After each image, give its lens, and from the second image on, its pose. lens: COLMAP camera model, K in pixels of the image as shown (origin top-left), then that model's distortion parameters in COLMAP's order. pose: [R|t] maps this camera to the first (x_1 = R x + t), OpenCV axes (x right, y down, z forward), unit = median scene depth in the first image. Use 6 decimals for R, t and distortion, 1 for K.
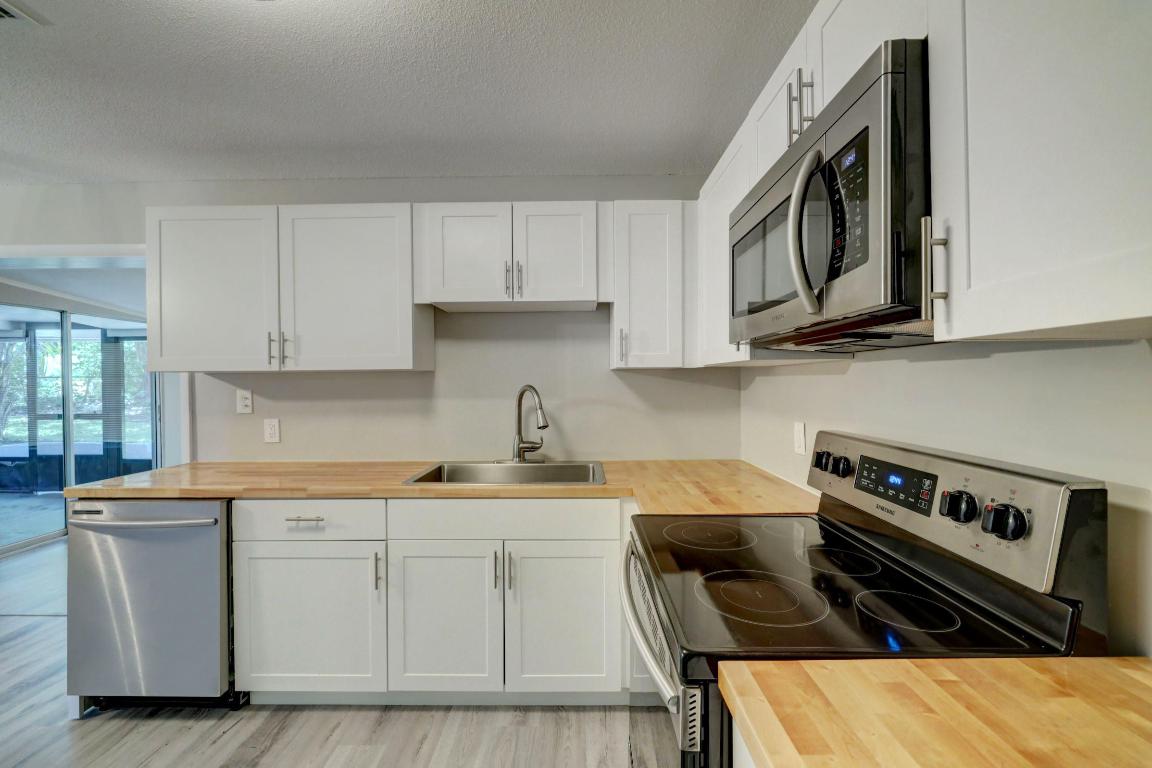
lens RADIAL K [[476.9, 0, 577.5], [0, 476.9, 384.3], [0, 0, 1]] dist [-0.003306, -0.000158]
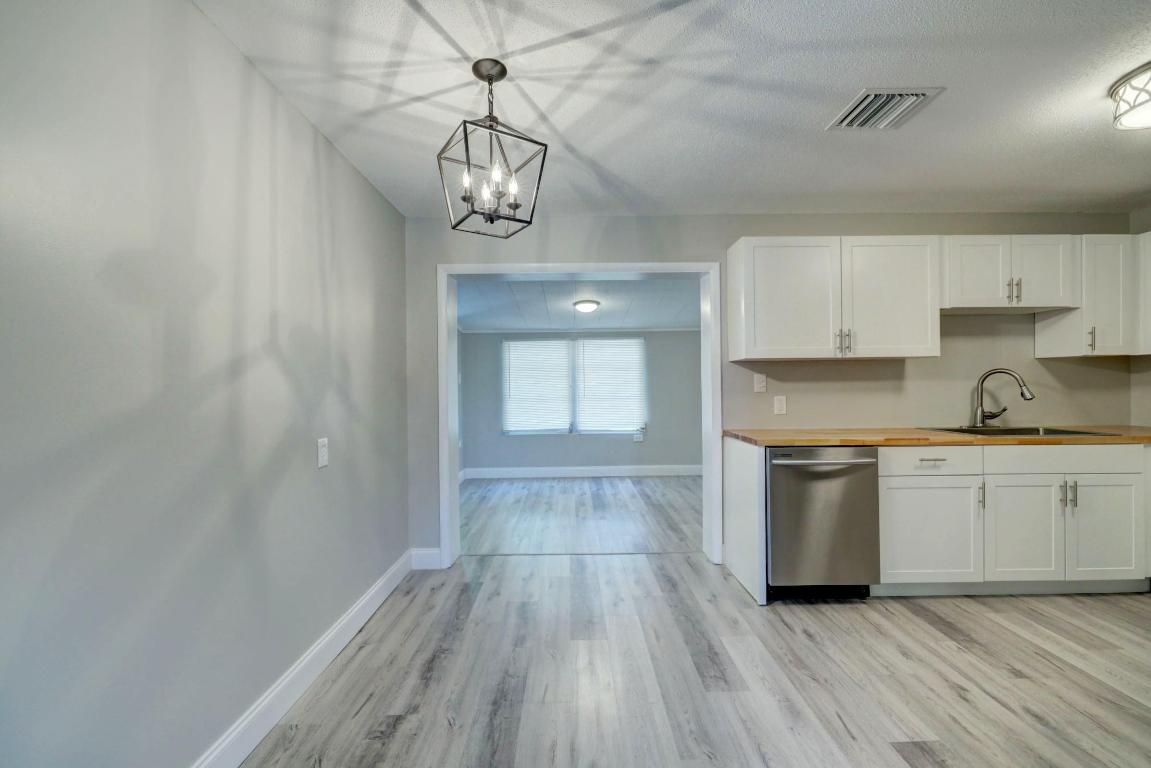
lens RADIAL K [[476.5, 0, 576.5], [0, 476.5, 382.6], [0, 0, 1]] dist [-0.003306, -0.000158]
pose [[0.999897, -0.003824, 0.013842, -1.567627], [0.003968, 0.999938, -0.010383, 0.059524], [-0.013801, 0.010437, 0.999850, -0.389079]]
